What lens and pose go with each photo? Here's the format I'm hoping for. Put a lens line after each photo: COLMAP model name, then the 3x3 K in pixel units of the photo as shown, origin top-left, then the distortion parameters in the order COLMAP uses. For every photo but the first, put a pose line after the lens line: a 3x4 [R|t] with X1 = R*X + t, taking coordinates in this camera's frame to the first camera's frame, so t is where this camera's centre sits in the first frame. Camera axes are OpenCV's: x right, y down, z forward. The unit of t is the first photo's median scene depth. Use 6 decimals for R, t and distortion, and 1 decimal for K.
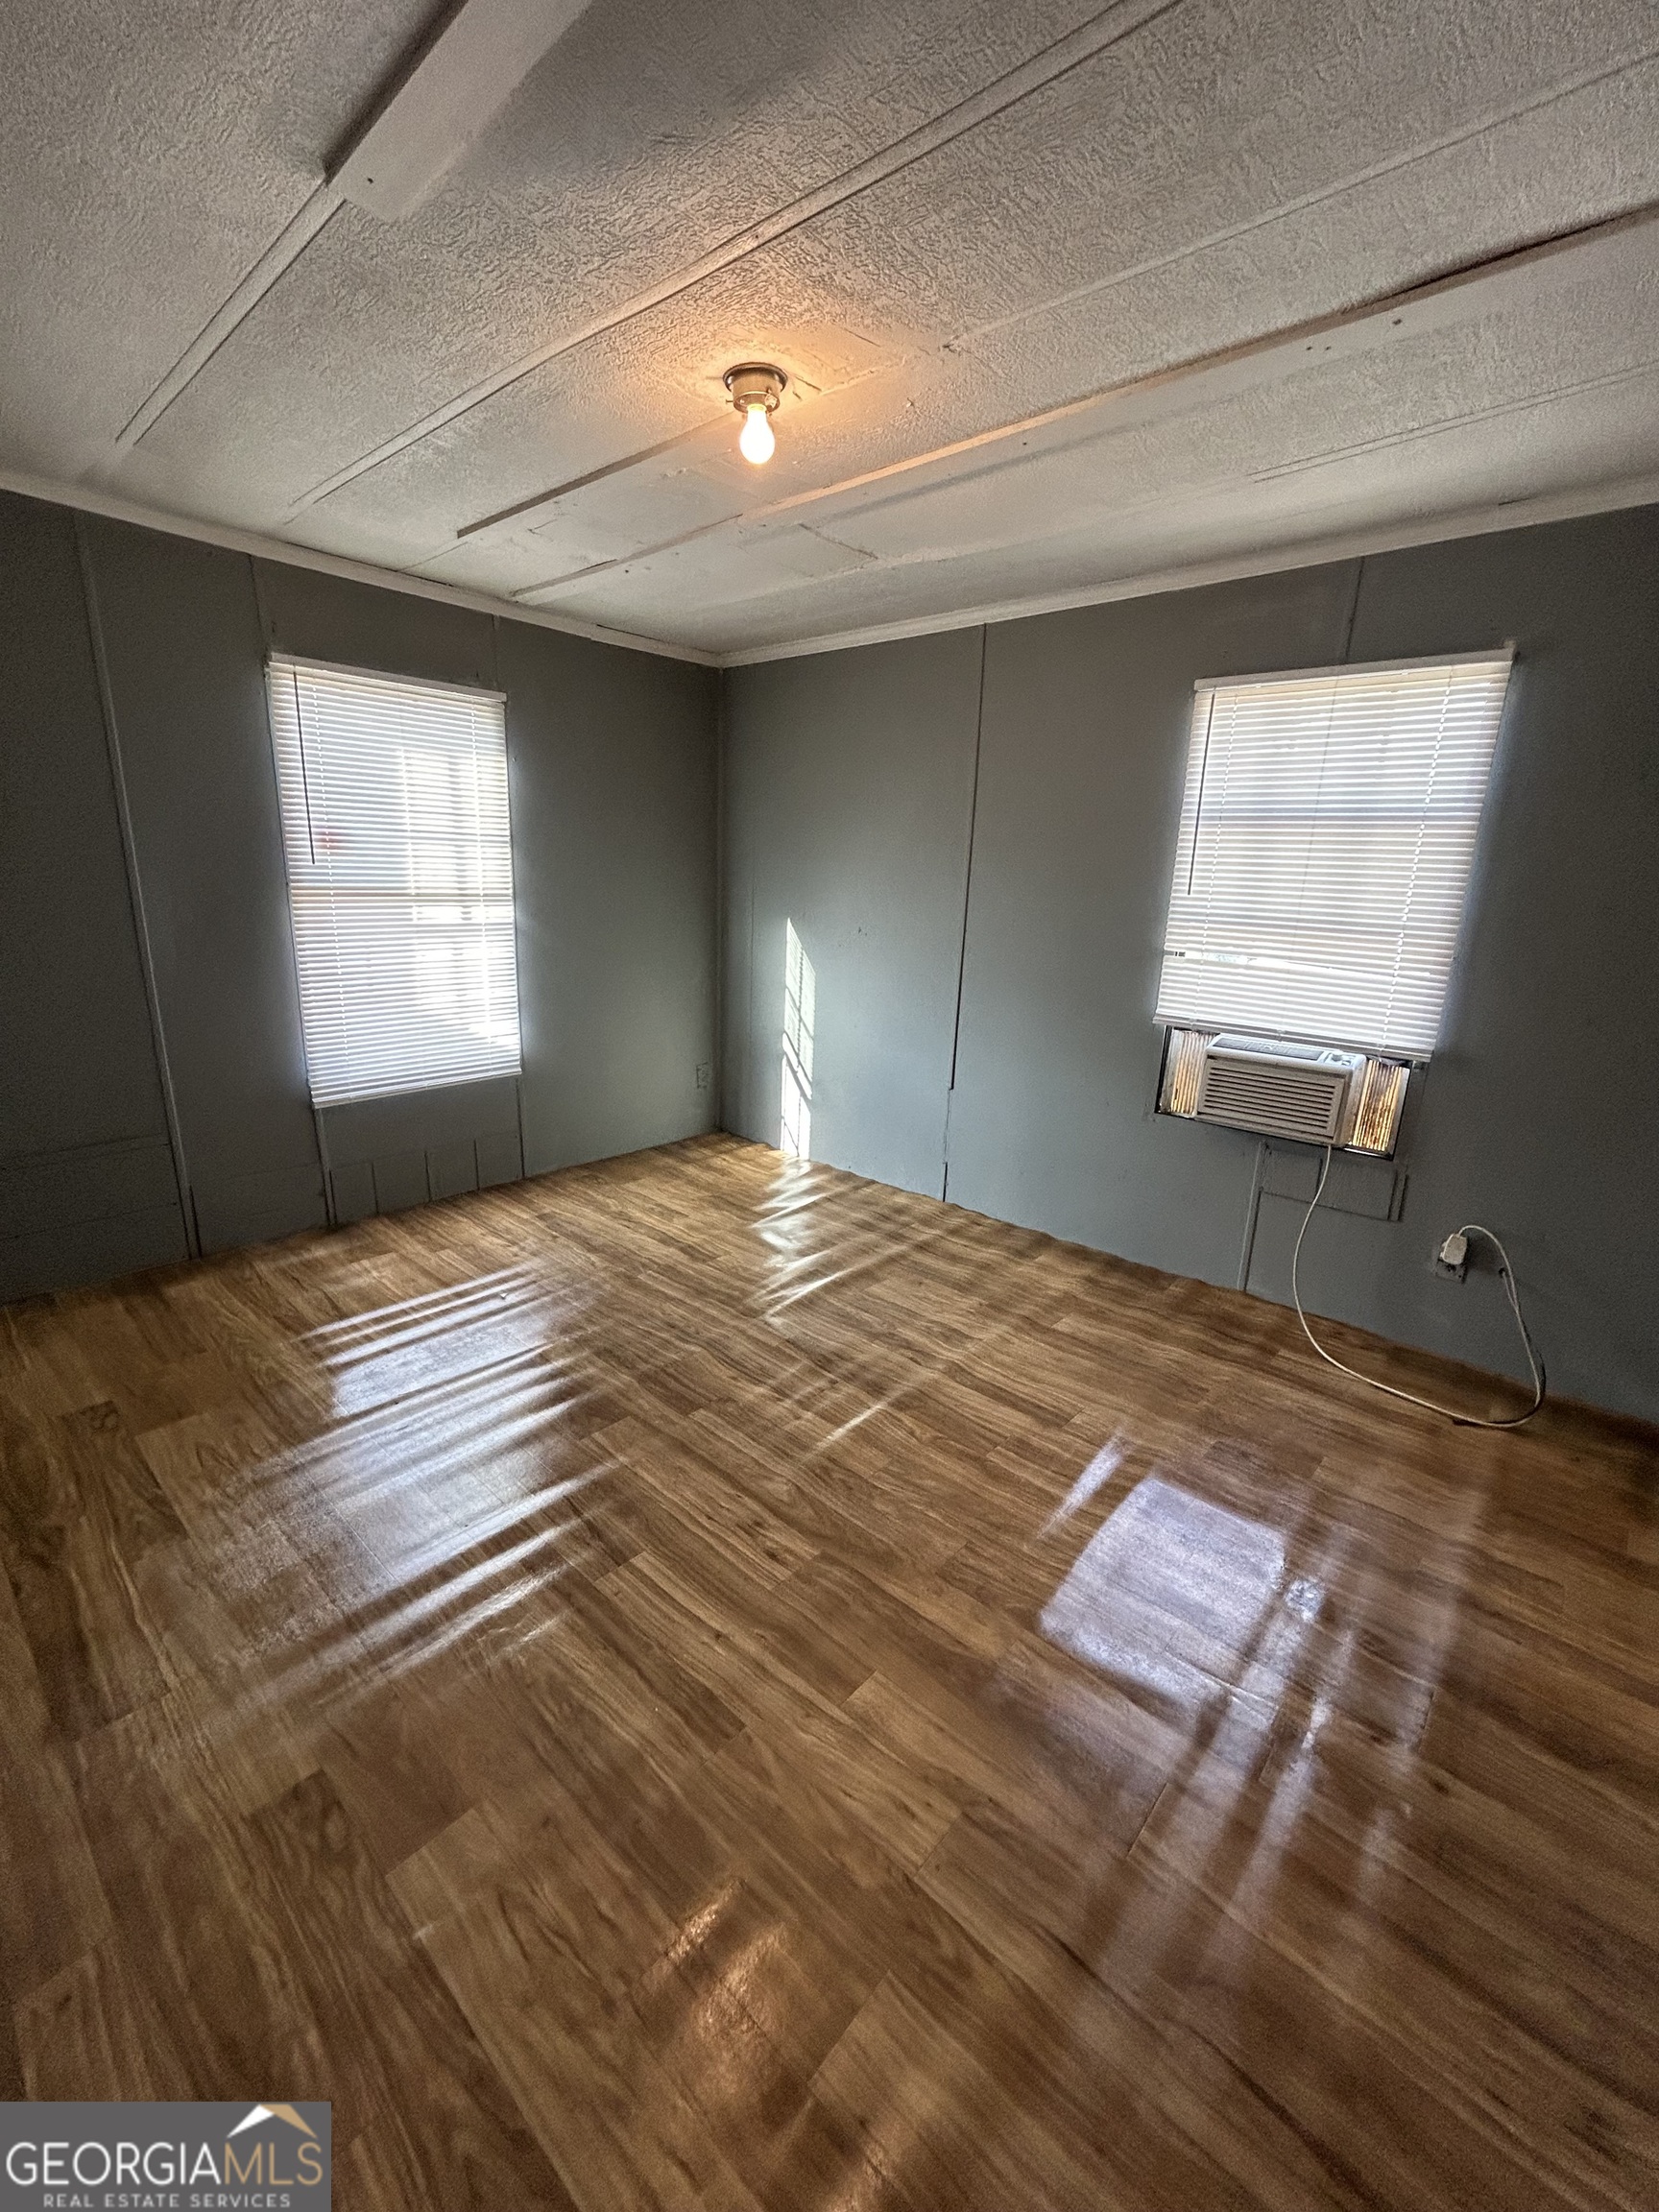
lens RADIAL K [[900.2, 0, 824.5], [0, 900.2, 1102.7], [0, 0, 1]] dist [-0.001790, -0.000127]
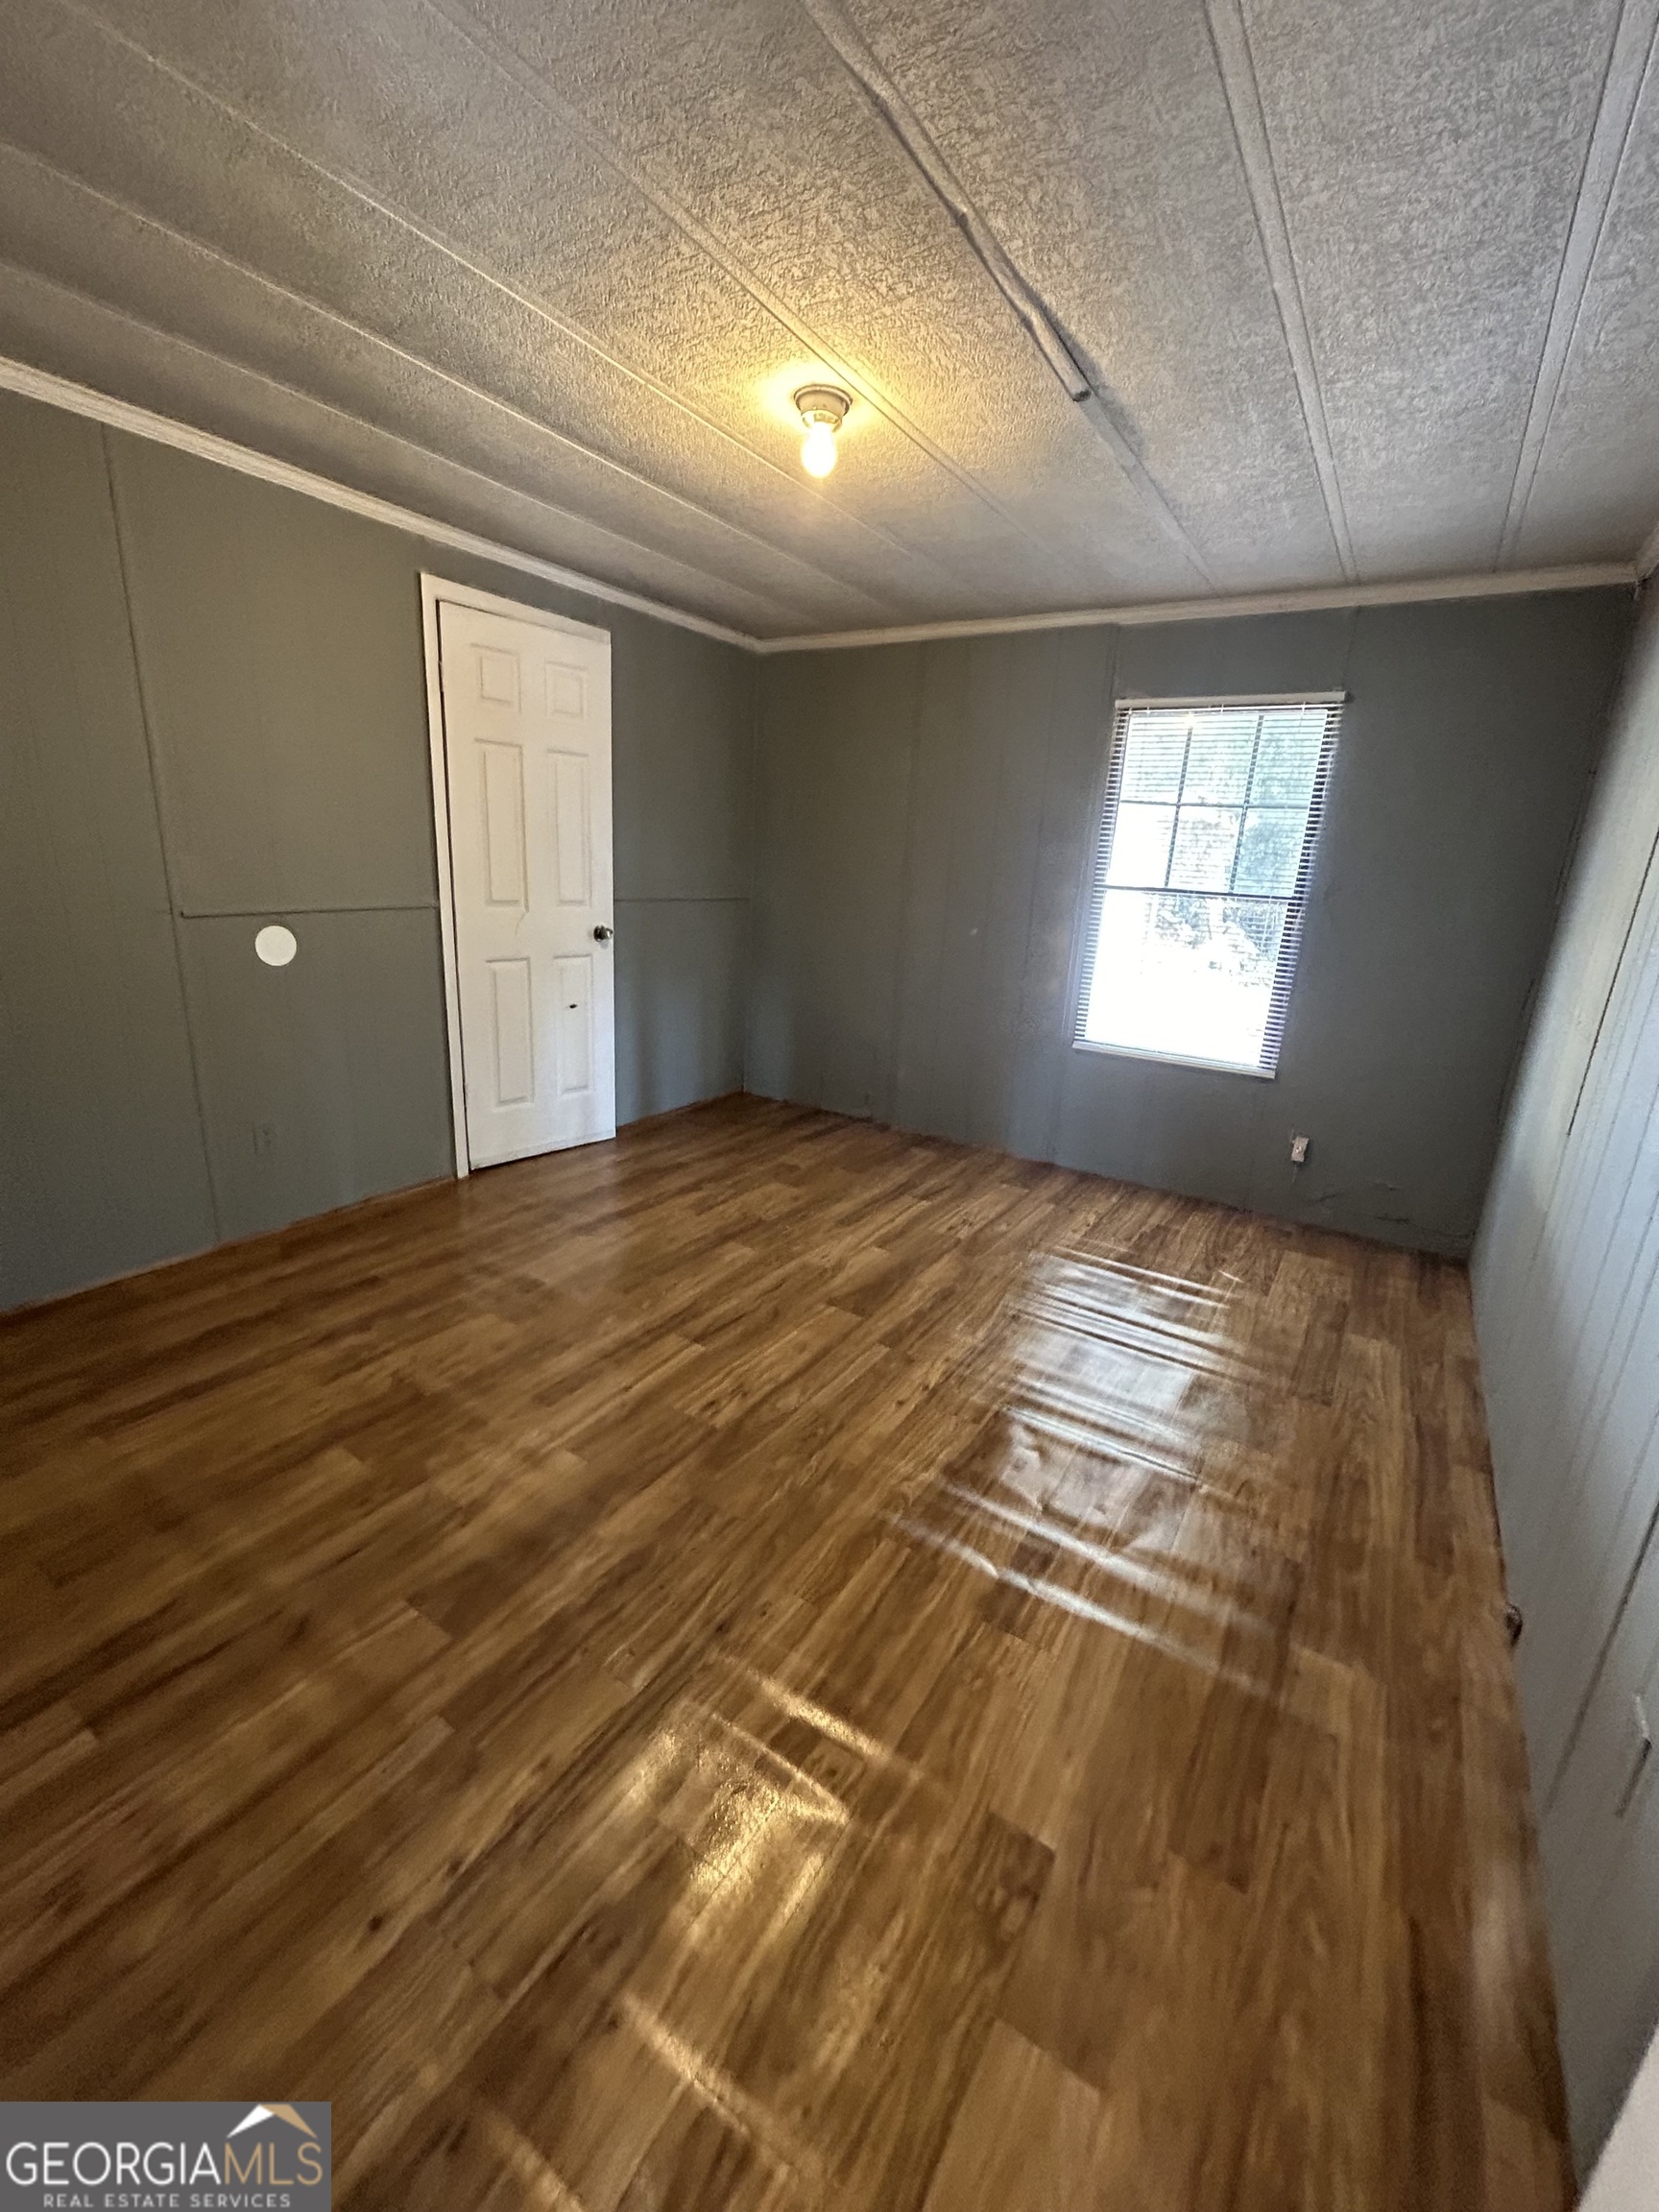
lens RADIAL K [[900.2, 0, 829.1], [0, 900.2, 1114.1], [0, 0, 1]] dist [-0.001790, -0.000127]
pose [[0.182171, 0.256106, -0.949328, 0.551073], [-0.299773, 0.933985, 0.194442, -0.075611], [0.936456, 0.249161, 0.246919, 0.412303]]
